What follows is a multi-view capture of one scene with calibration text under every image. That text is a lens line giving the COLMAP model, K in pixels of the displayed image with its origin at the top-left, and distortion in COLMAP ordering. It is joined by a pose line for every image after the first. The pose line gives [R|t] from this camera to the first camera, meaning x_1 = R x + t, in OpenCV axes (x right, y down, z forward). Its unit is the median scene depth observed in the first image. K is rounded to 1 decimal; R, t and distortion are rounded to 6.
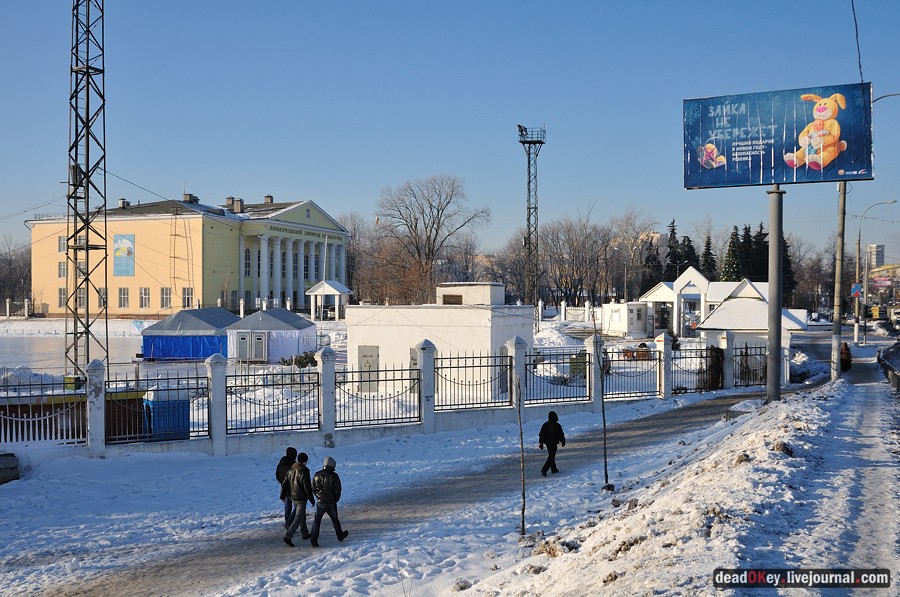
lens RADIAL K [[927.1, 0, 448.9], [0, 927.1, 320.1], [0, 0, 1]] dist [-0.180237, 0.190430]
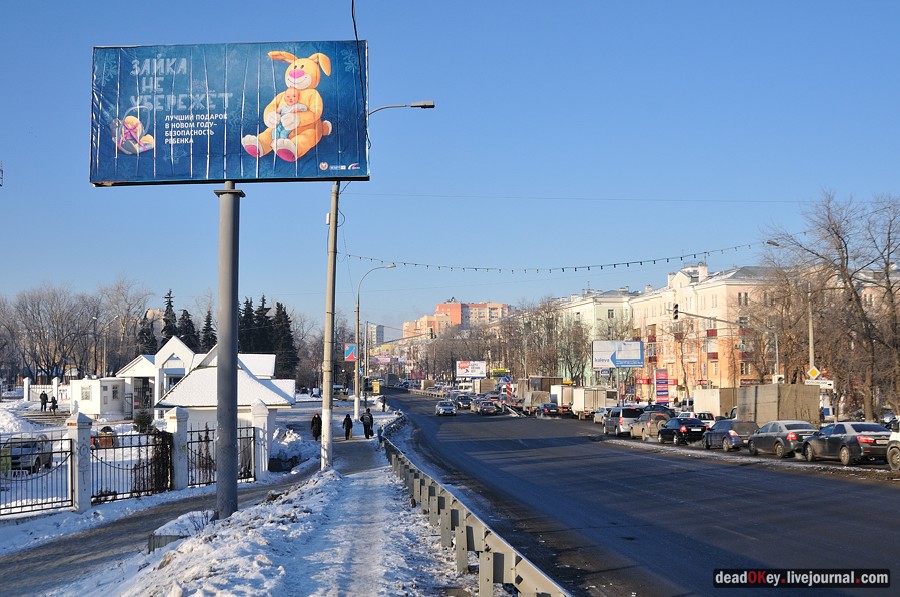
lens RADIAL K [[927.1, 0, 448.9], [0, 927.1, 320.1], [0, 0, 1]] dist [-0.180237, 0.190430]
pose [[0.867091, 0.018965, 0.497789, 0.164049], [0.024775, 0.996397, -0.081116, 0.008692], [-0.497534, 0.082668, 0.863497, 0.340951]]
